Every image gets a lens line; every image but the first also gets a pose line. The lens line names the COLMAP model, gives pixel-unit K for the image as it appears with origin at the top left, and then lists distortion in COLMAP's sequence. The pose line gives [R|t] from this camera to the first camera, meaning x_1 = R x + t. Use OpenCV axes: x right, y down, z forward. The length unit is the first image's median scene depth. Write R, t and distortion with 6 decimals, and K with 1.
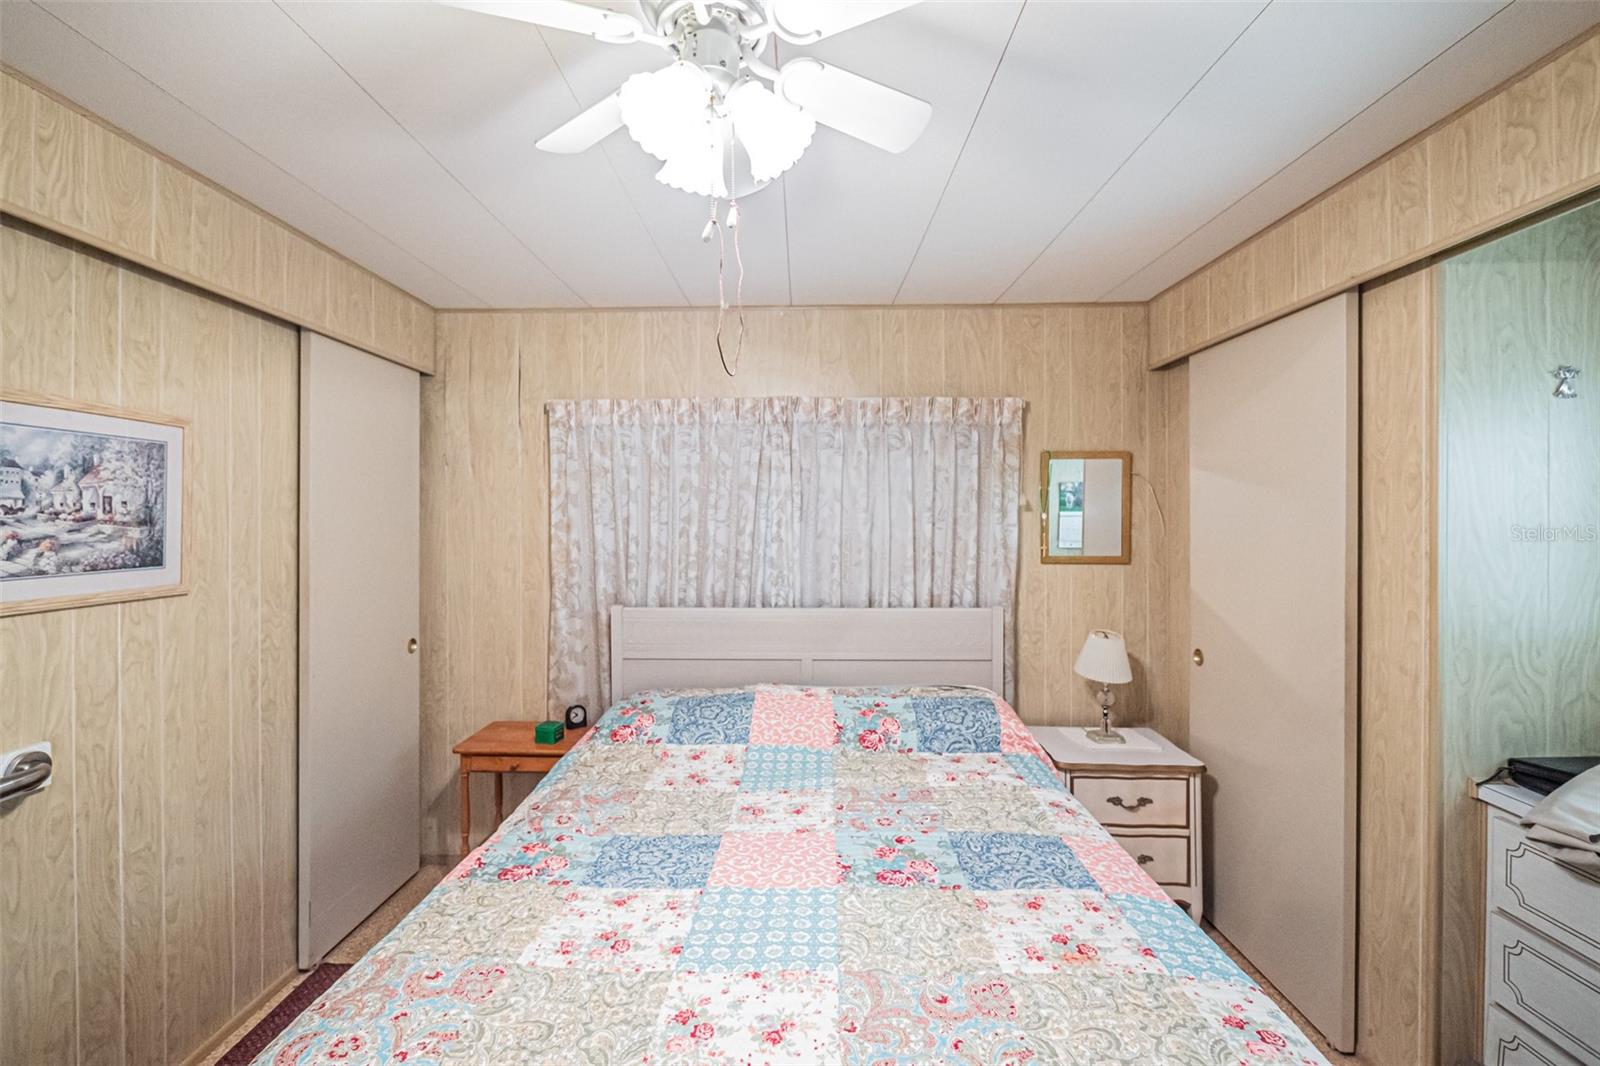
lens RADIAL K [[676.4, 0, 798.1], [0, 676.4, 516.9], [0, 0, 1]] dist [-0.014152, 0.004933]
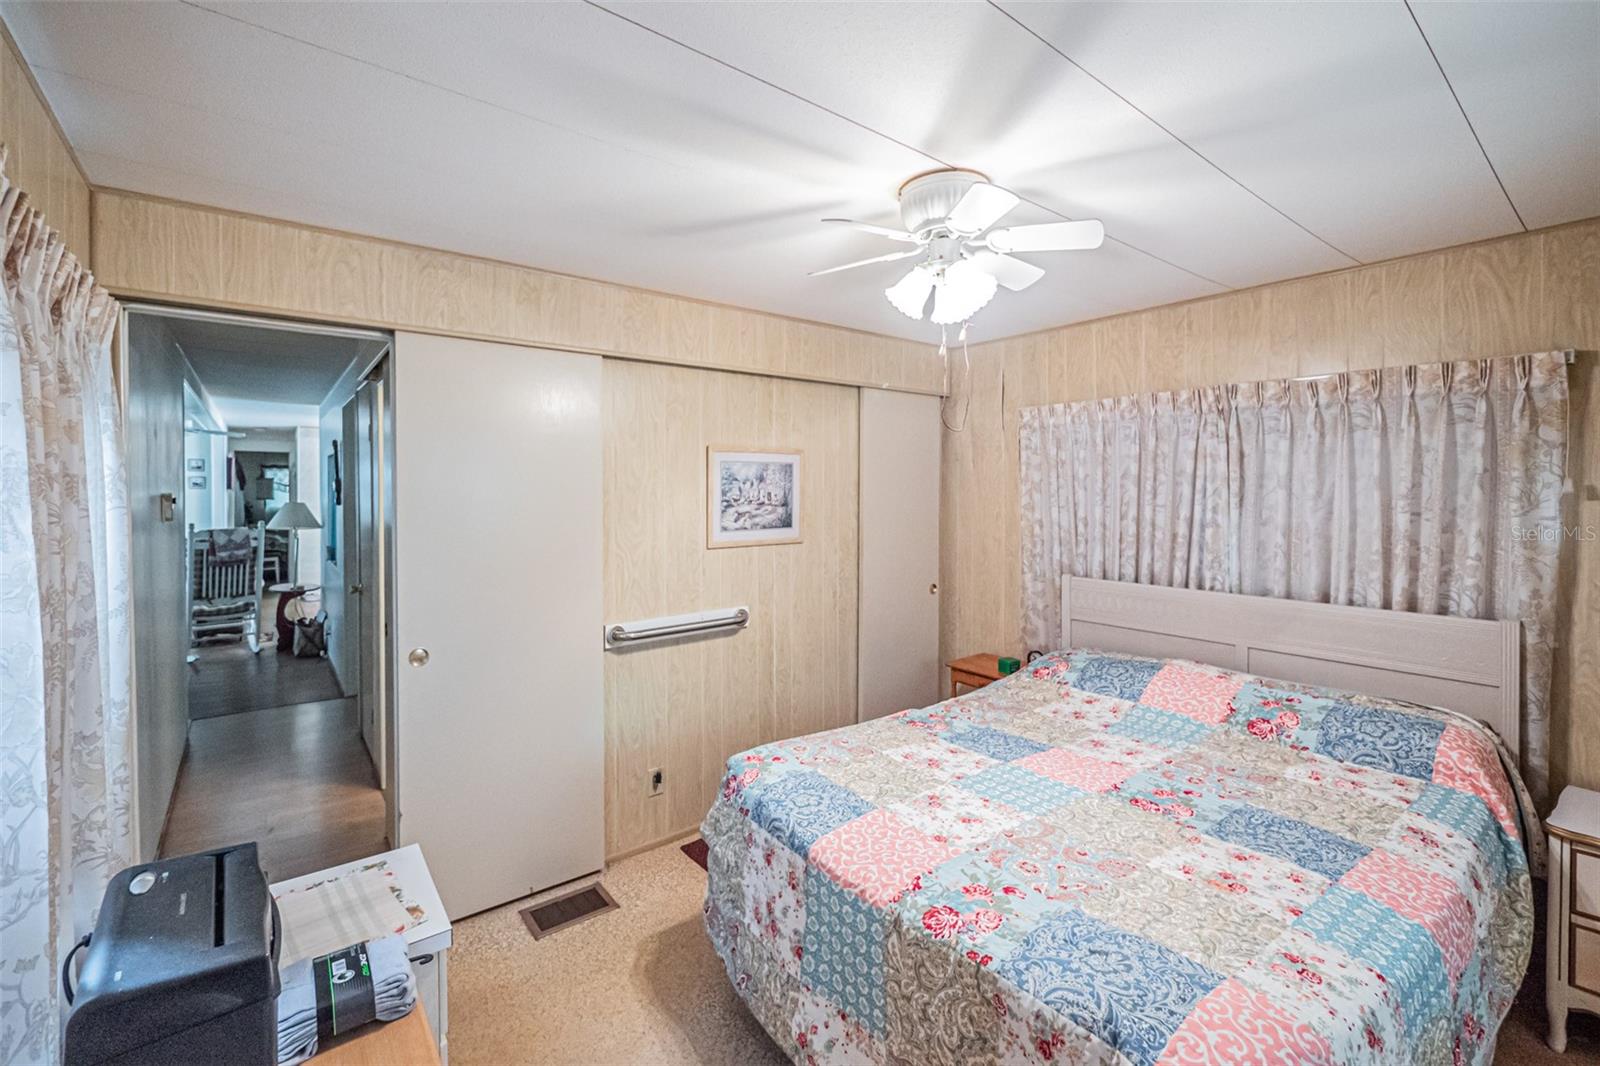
lens RADIAL K [[672.4, 0, 771.8], [0, 672.4, 490.2], [0, 0, 1]] dist [0.000407, 0.000150]
pose [[0.614373, -0.001311, -0.789015, 0.450334], [0.005706, 0.999980, 0.002781, -0.032449], [0.788995, -0.006211, 0.614368, -0.193327]]
